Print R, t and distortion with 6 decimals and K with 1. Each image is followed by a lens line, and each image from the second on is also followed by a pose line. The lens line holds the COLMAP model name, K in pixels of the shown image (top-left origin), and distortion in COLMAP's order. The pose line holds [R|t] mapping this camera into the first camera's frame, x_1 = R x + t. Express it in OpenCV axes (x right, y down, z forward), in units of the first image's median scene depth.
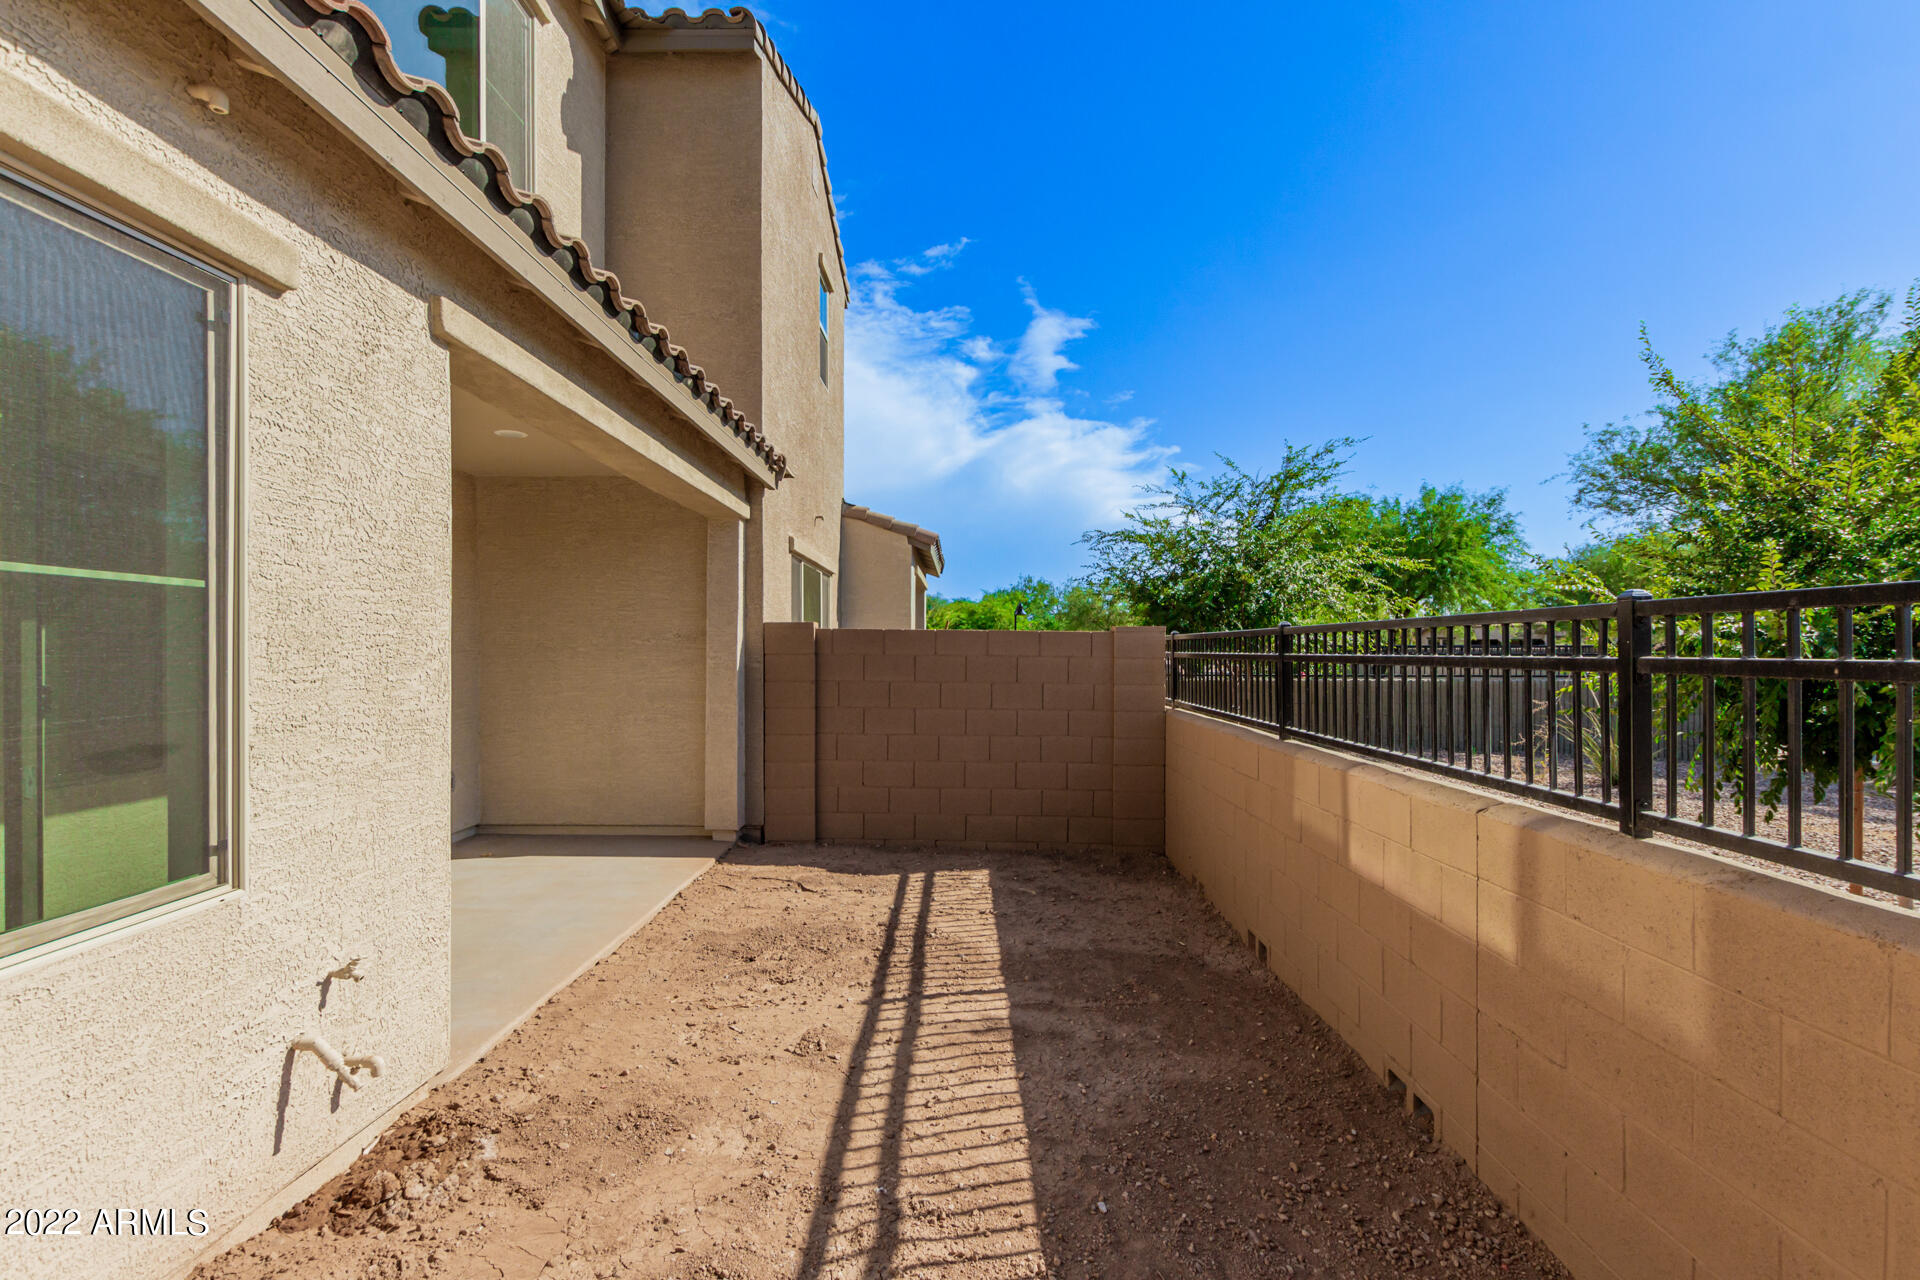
lens RADIAL K [[875.4, 0, 966.8], [0, 875.4, 652.0], [0, 0, 1]] dist [0.007917, -0.004125]
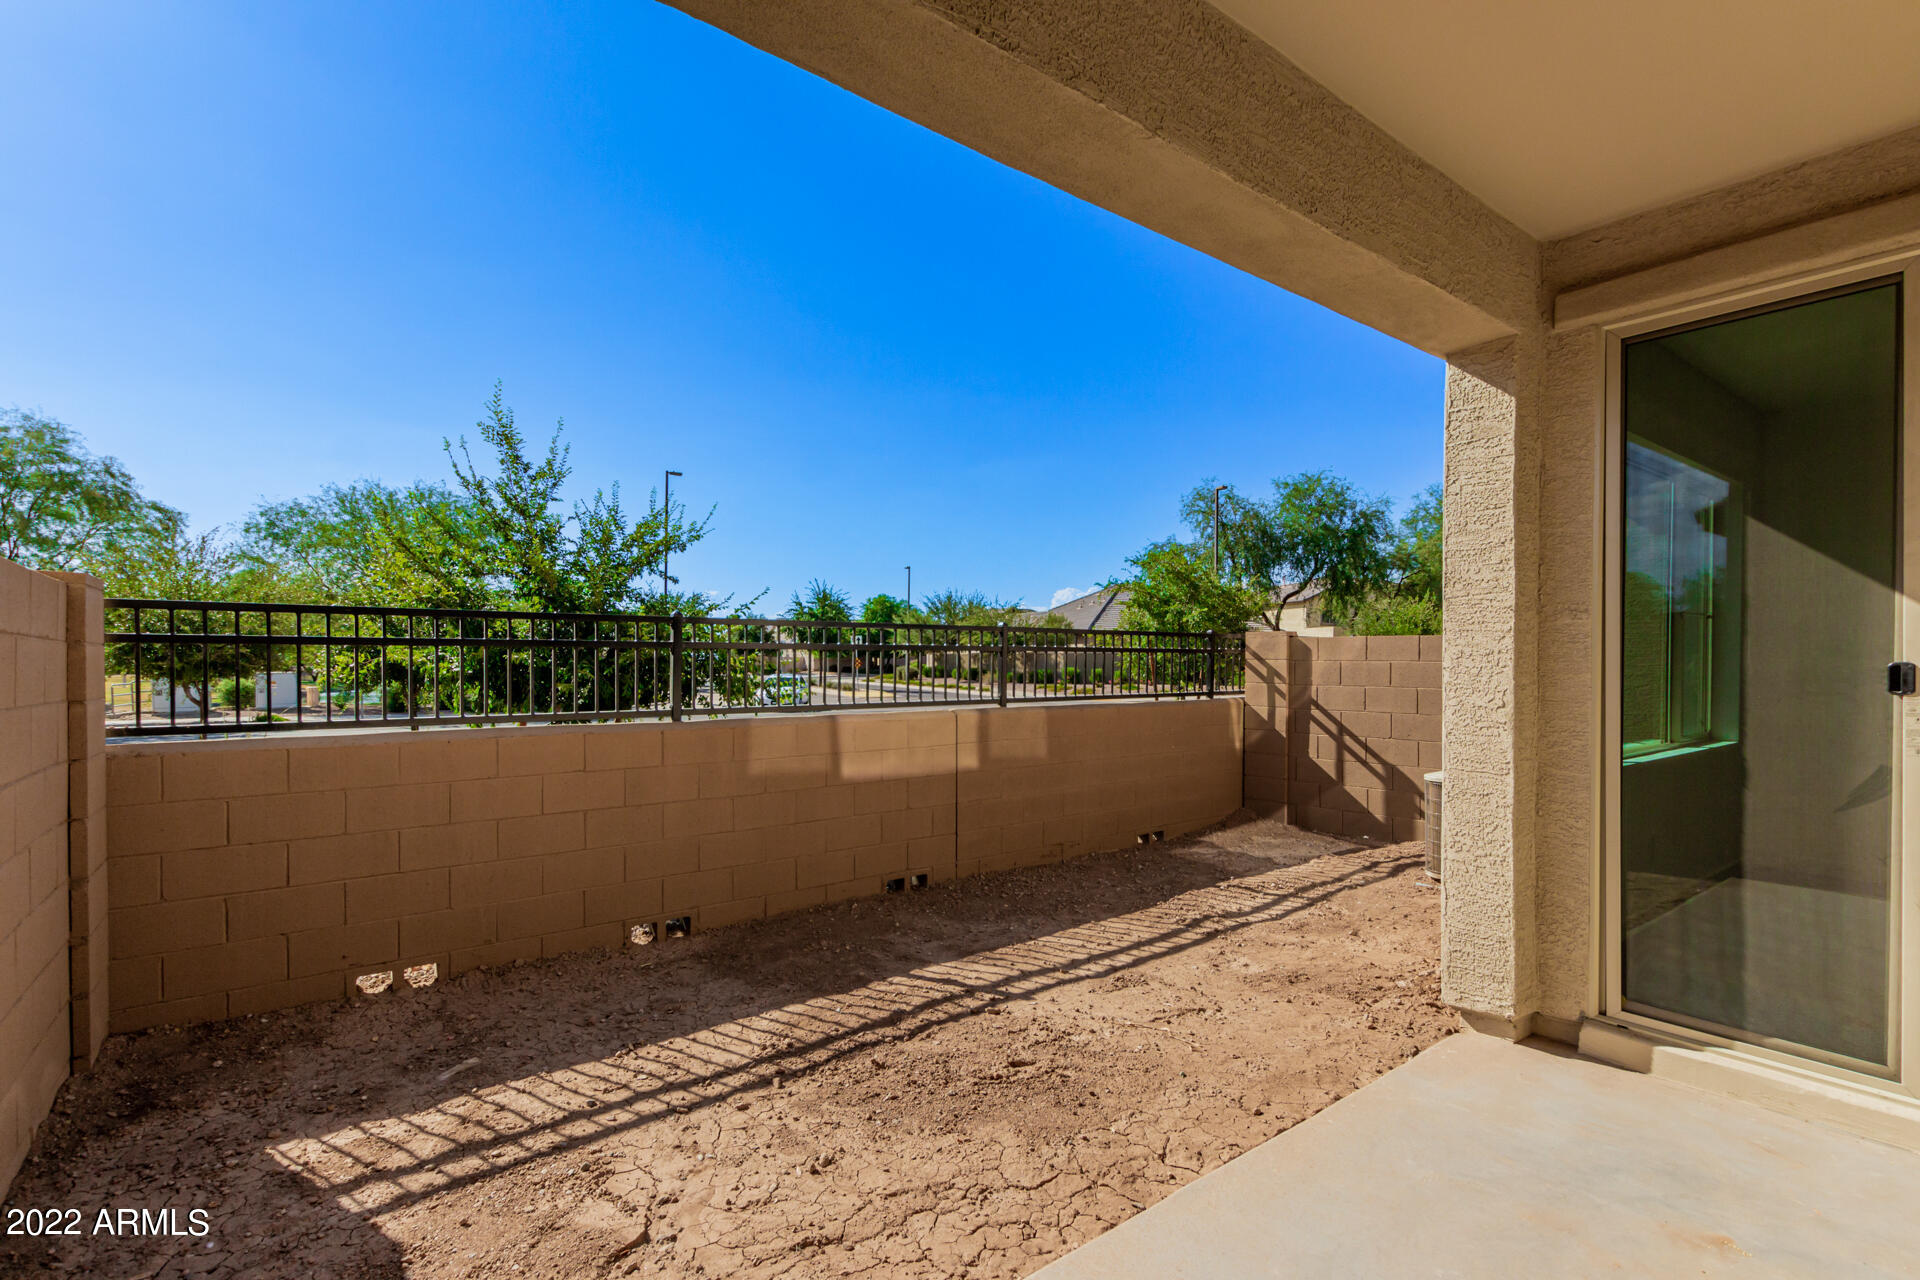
lens RADIAL K [[875.4, 0, 968.1], [0, 875.4, 642.6], [0, 0, 1]] dist [0.007917, -0.004125]
pose [[-0.606604, -0.009511, 0.794948, -0.890642], [-0.018038, 0.999836, -0.001803, 0.004647], [-0.794800, -0.015433, -0.606675, 1.729282]]
